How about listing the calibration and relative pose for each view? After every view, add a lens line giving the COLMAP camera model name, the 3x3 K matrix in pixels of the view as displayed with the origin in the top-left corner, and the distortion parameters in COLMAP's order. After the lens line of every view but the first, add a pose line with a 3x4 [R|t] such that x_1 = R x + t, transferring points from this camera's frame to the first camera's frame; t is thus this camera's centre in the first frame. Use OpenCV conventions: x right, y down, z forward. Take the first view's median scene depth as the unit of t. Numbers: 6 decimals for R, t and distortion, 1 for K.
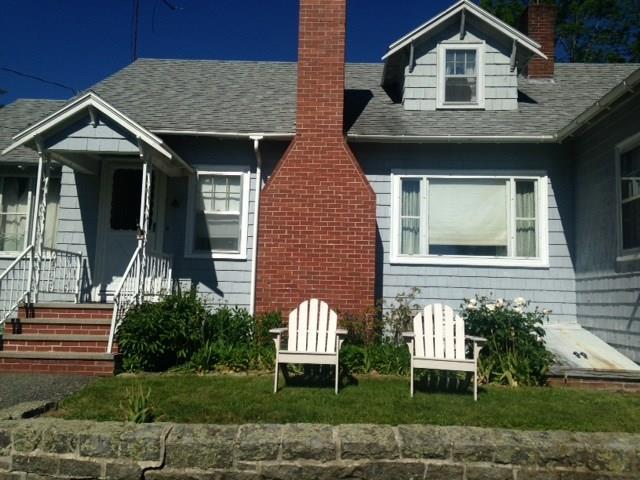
lens RADIAL K [[580.5, 0, 320.0], [0, 580.5, 240.0], [0, 0, 1]] dist [0.203775, -0.299491]
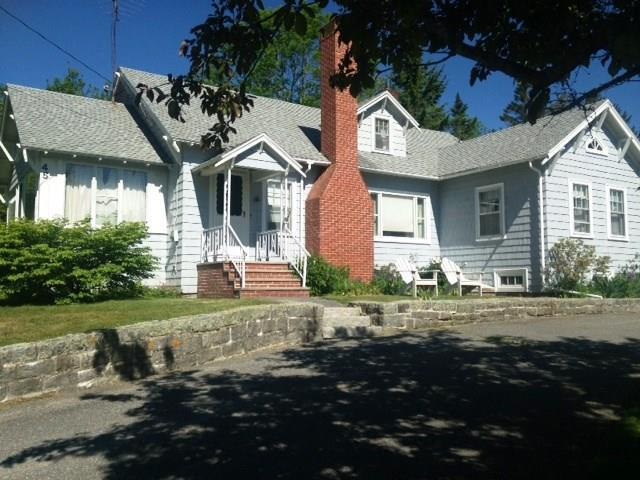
lens RADIAL K [[580.5, 0, 320.0], [0, 580.5, 240.0], [0, 0, 1]] dist [0.203775, -0.299491]
pose [[0.818711, 0.019775, 0.573866, -0.995325], [-0.040853, 0.998880, 0.023862, 0.002147], [-0.572751, -0.042980, 0.818602, -0.358592]]
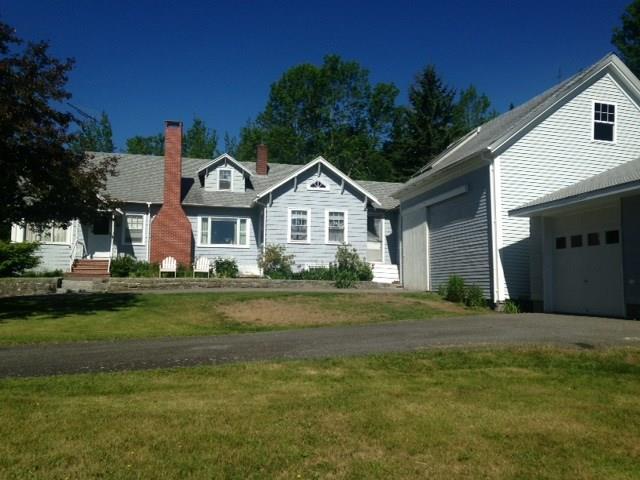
lens RADIAL K [[580.5, 0, 320.0], [0, 580.5, 240.0], [0, 0, 1]] dist [0.203775, -0.299491]
pose [[0.971873, 0.003863, 0.235475, 0.026432], [-0.011588, 0.999439, 0.031430, -0.093128], [-0.235222, -0.033275, 0.971372, -1.994356]]
